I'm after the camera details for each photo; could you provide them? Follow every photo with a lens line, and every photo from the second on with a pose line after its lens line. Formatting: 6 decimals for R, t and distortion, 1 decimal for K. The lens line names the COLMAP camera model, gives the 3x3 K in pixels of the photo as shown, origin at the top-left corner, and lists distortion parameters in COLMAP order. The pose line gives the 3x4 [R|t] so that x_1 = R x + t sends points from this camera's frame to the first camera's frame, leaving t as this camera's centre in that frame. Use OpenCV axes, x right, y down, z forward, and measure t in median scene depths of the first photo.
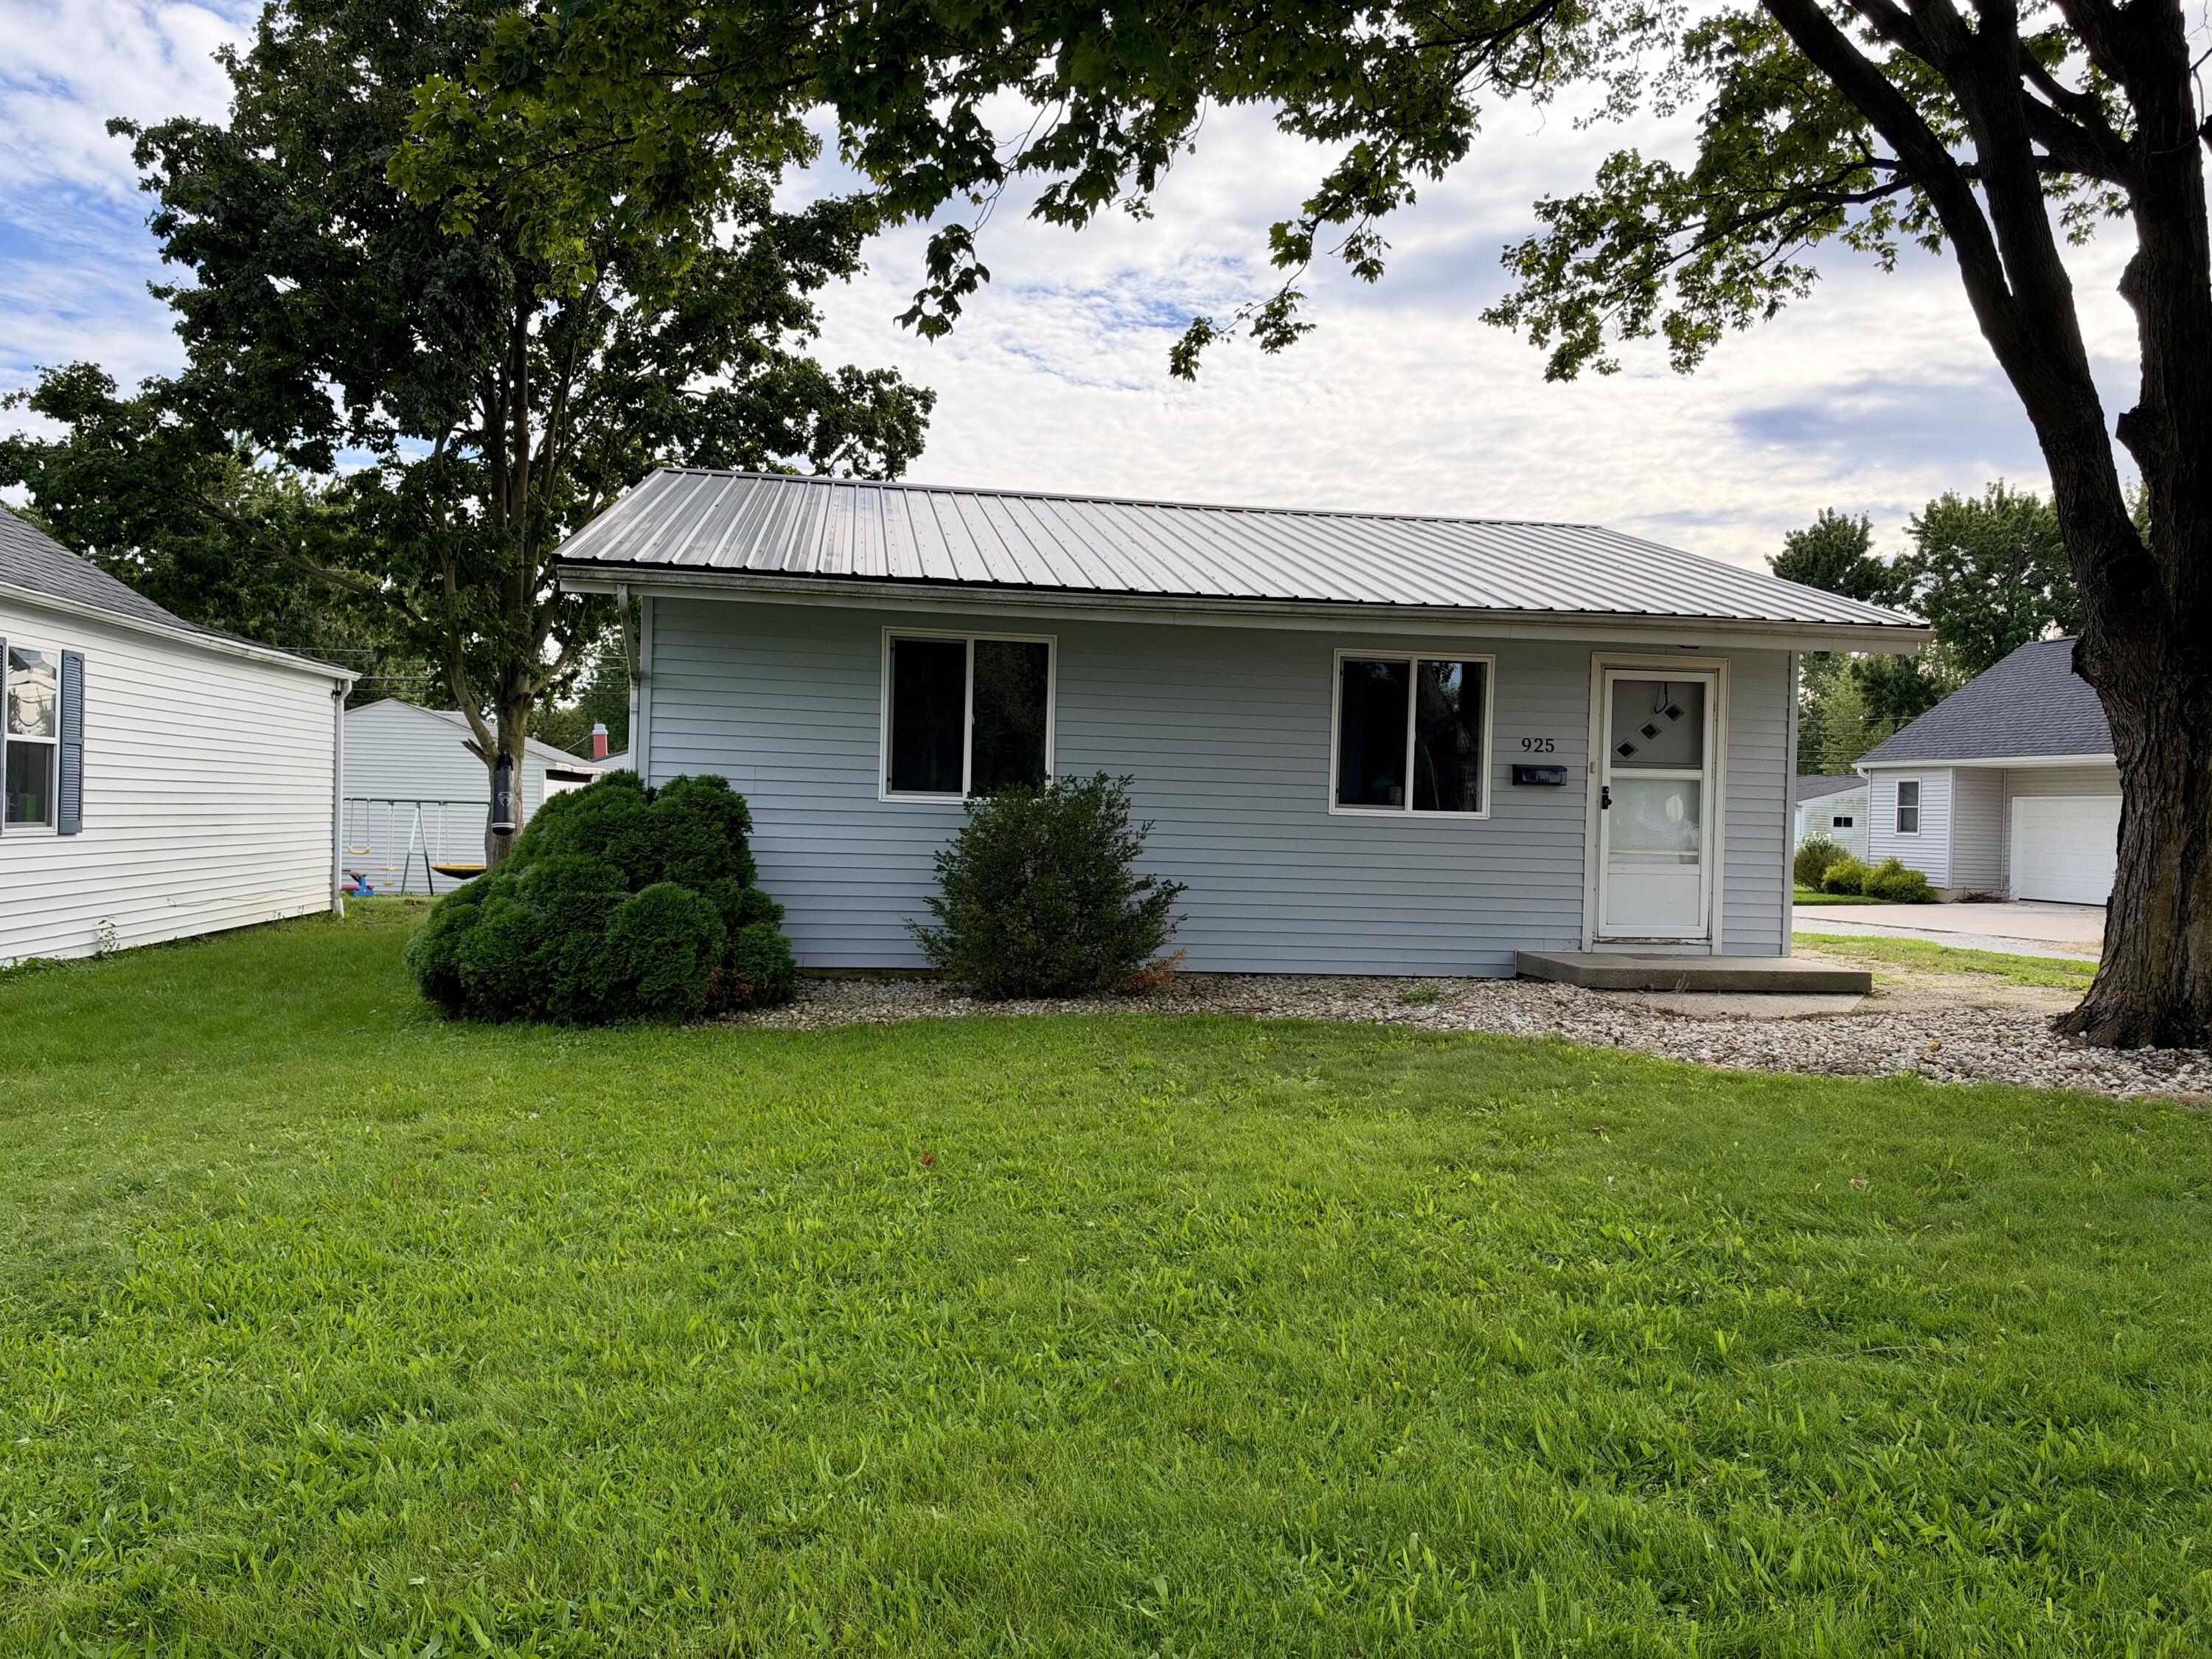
lens RADIAL K [[1628.7, 0, 1106.0], [0, 1628.7, 829.5], [0, 0, 1]] dist [0.157906, -0.322994]
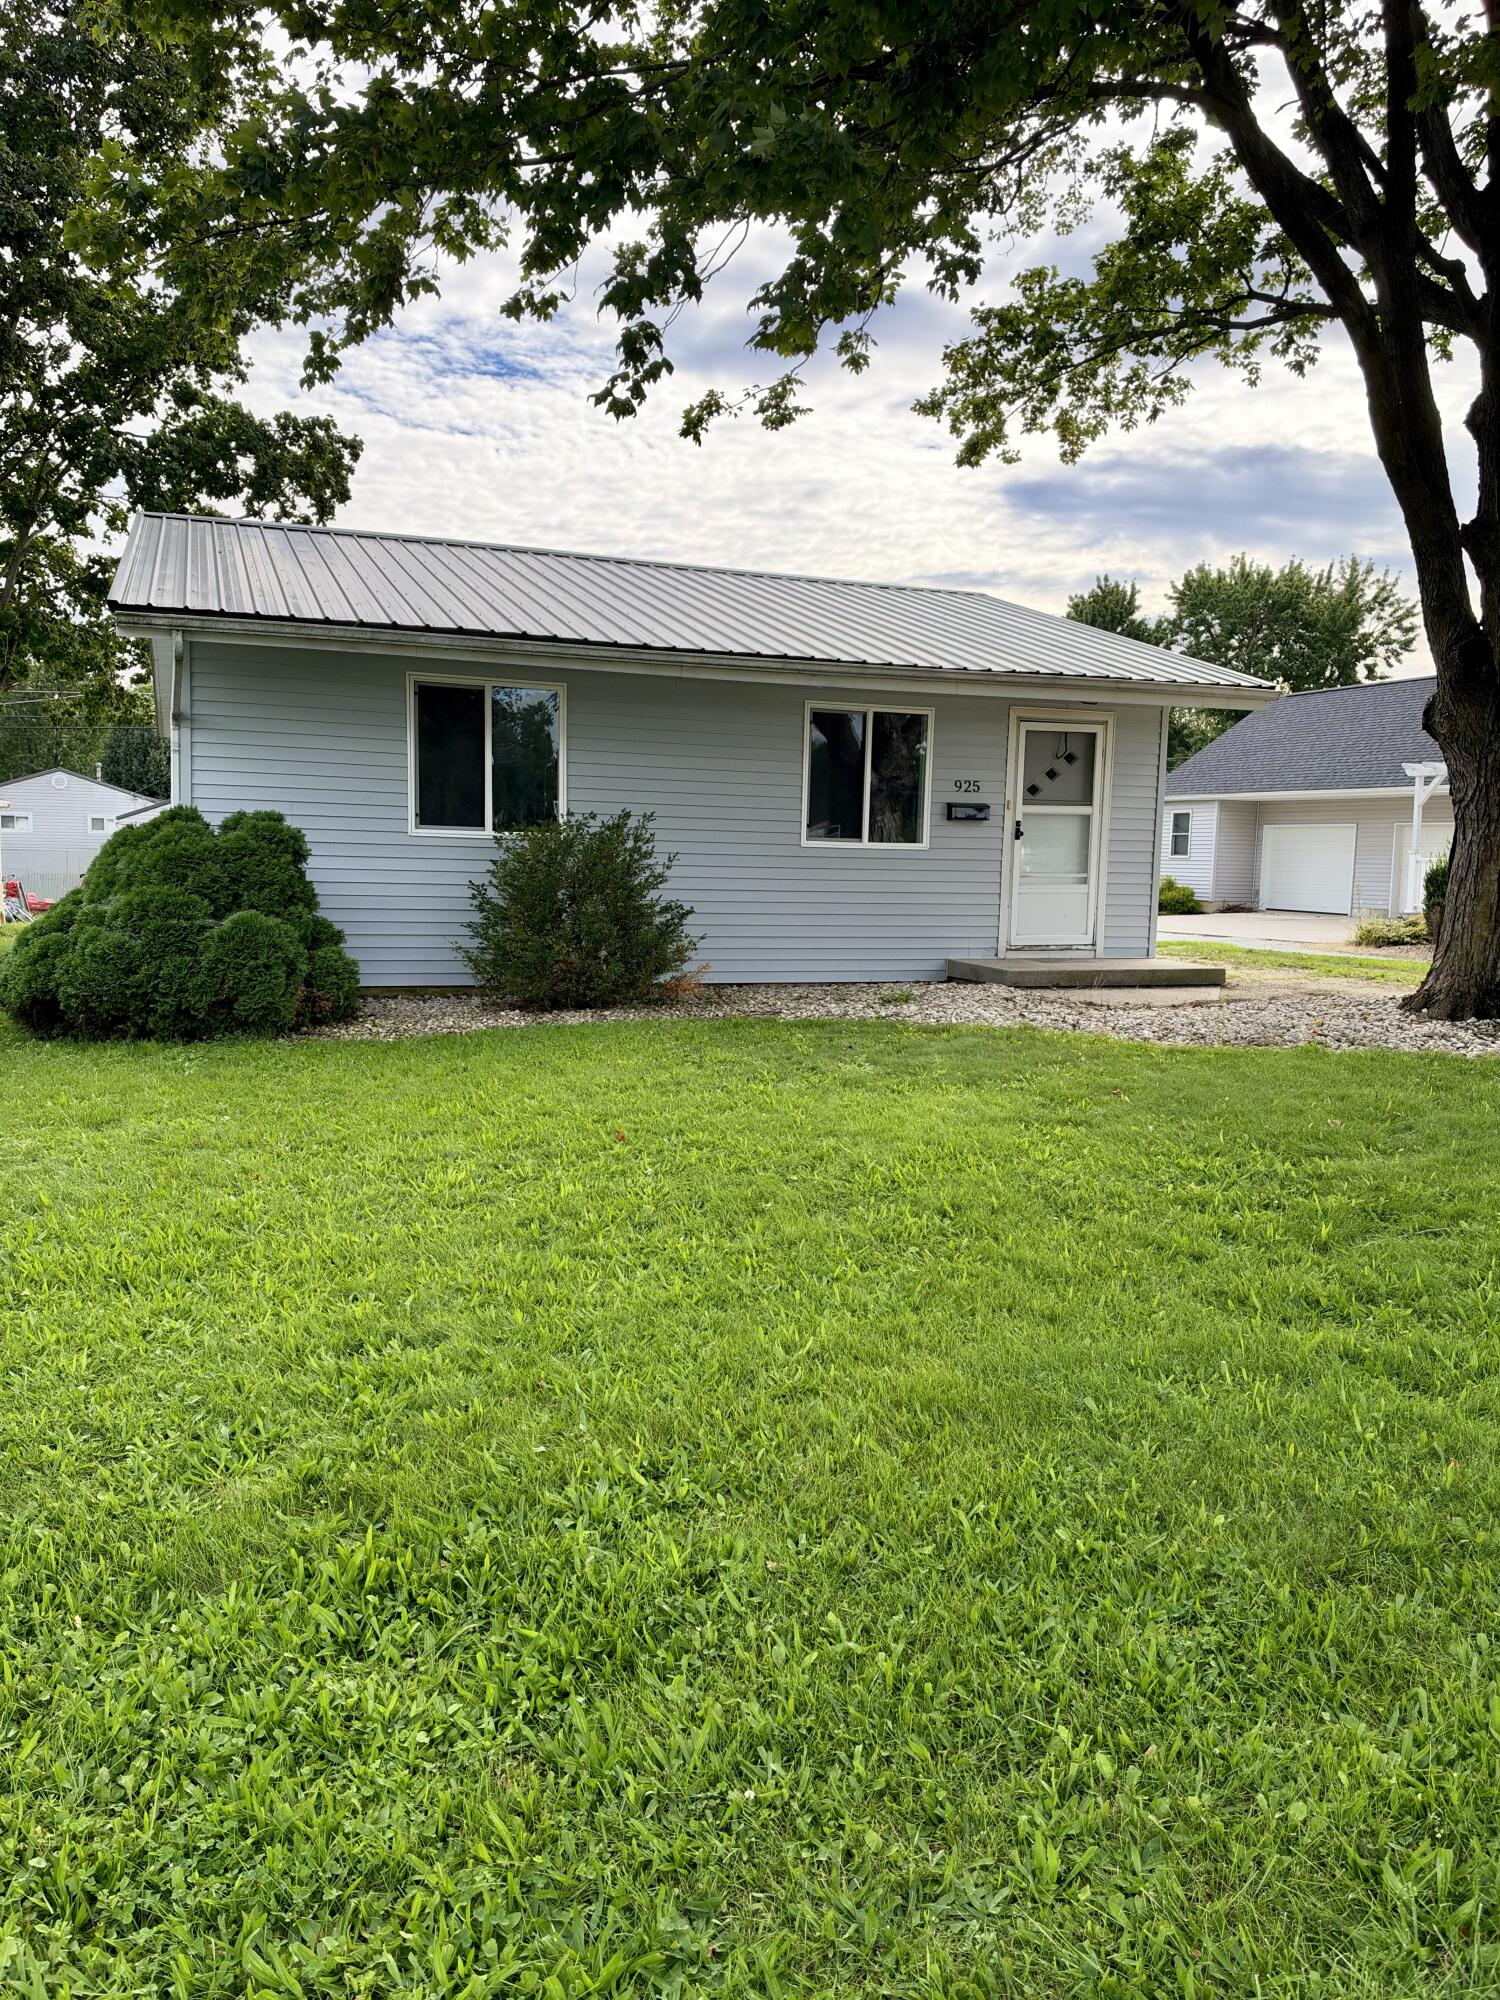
lens RADIAL K [[1472.6, 0, 750.0], [0, 1472.6, 1000.0], [0, 0, 1]] dist [0.157906, -0.322994]
pose [[0.980412, -0.025961, 0.195241, -0.107791], [0.007161, 0.995318, 0.096384, -0.001547], [-0.196829, -0.093098, 0.976008, -0.032372]]
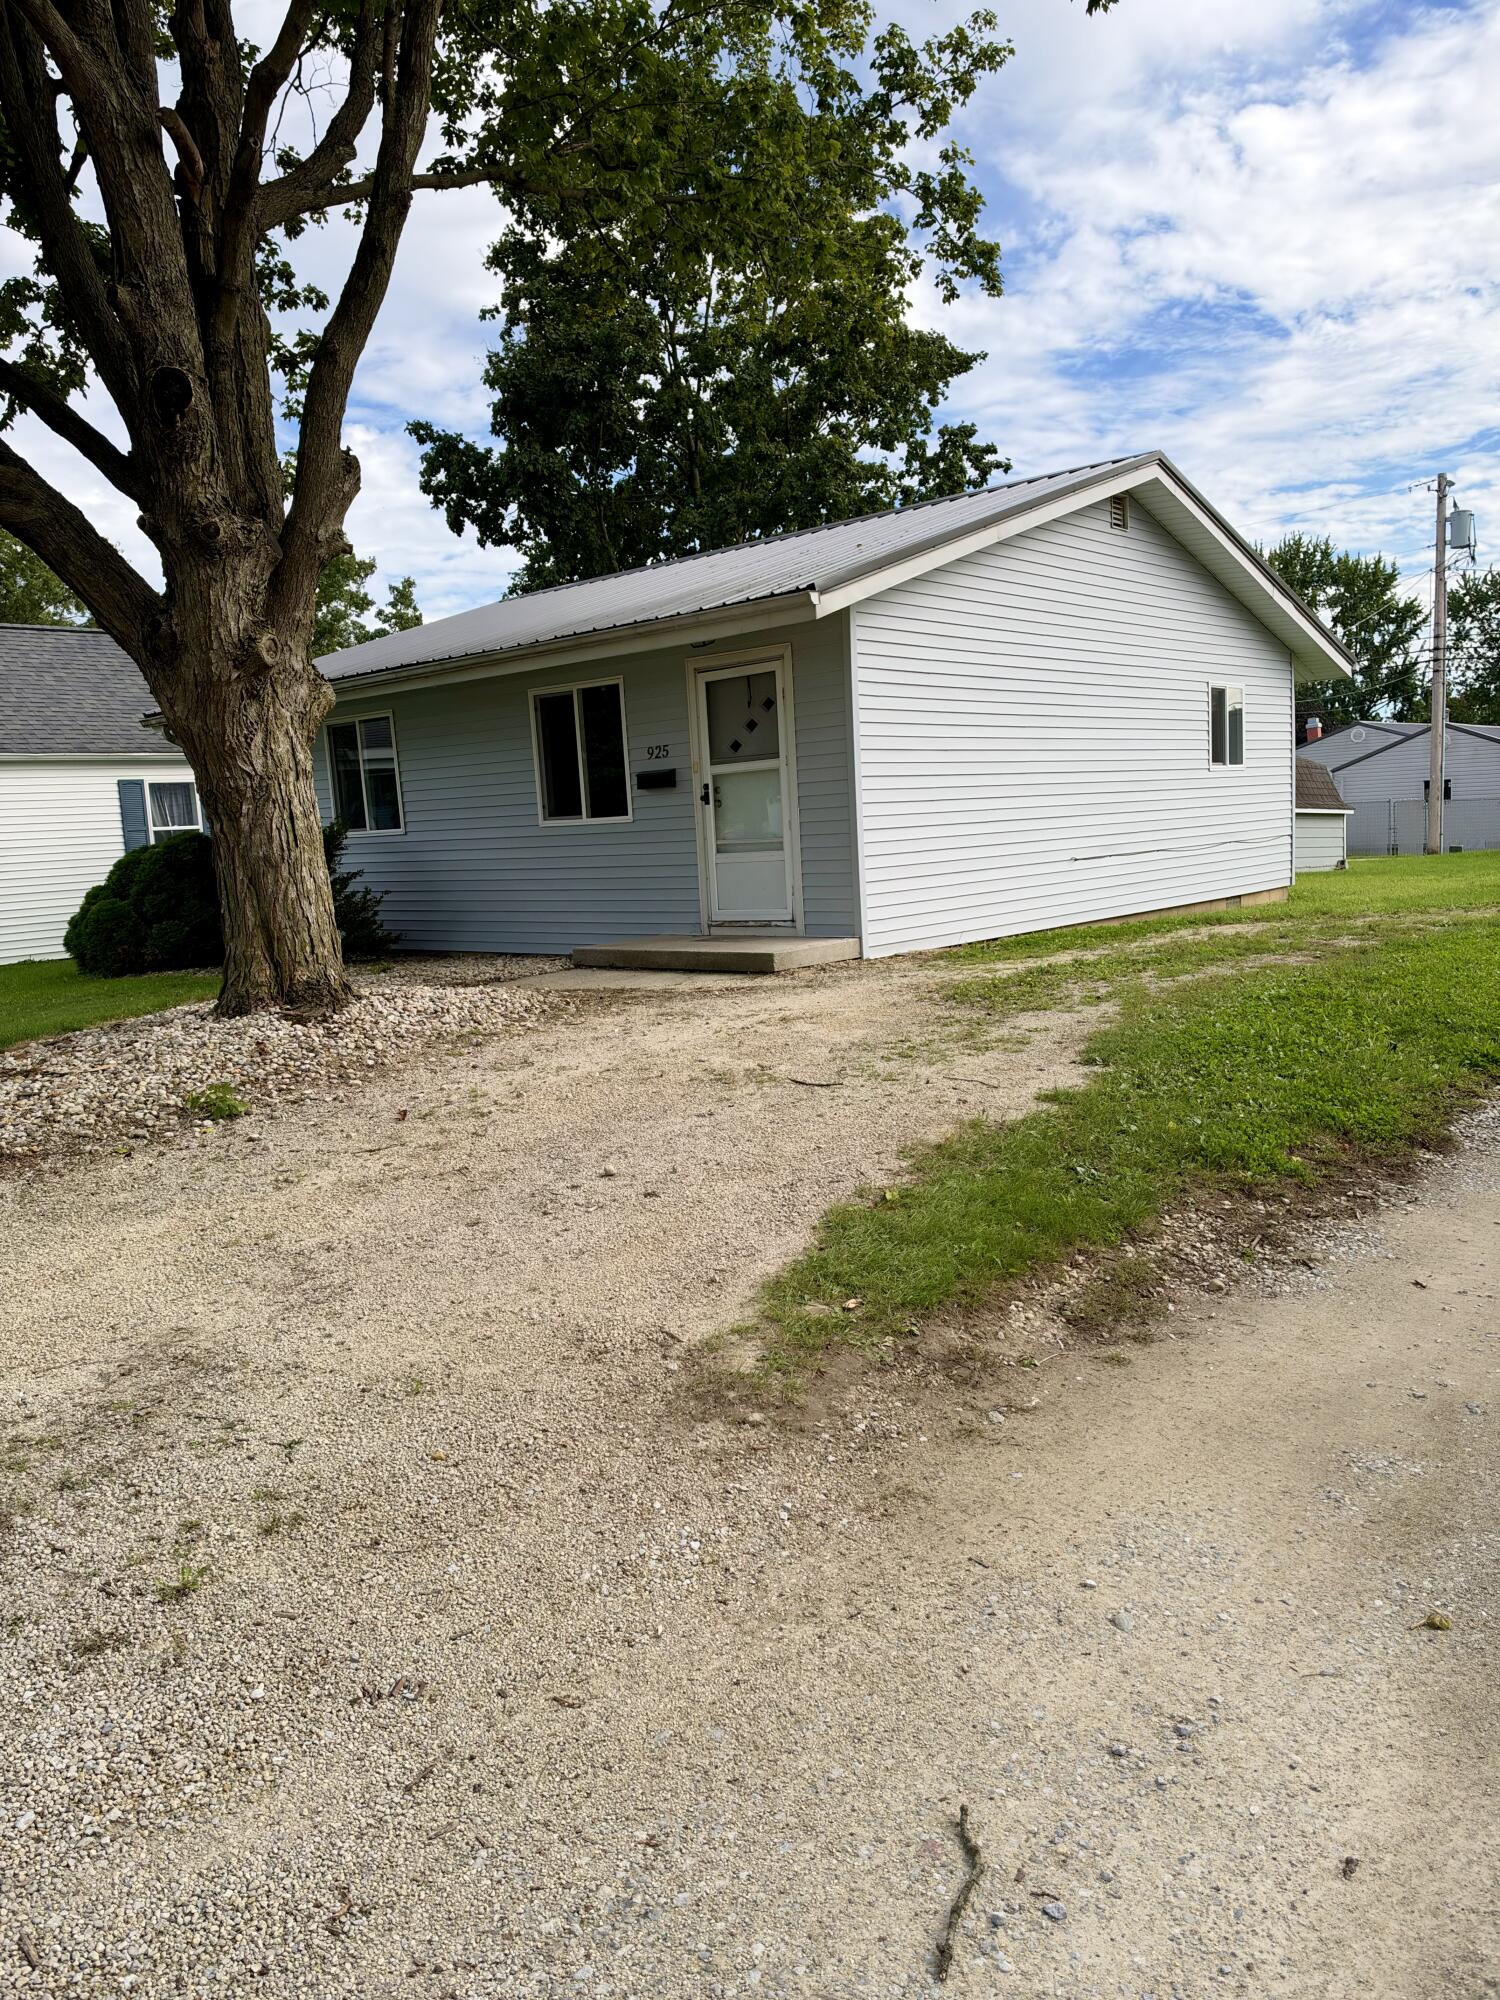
lens RADIAL K [[1472.6, 0, 750.0], [0, 1472.6, 1000.0], [0, 0, 1]] dist [0.157906, -0.322994]
pose [[0.645842, 0.024865, -0.763066, 1.107321], [0.066658, 0.993816, 0.088802, 0.032566], [0.760556, -0.108217, 0.640191, 0.392816]]
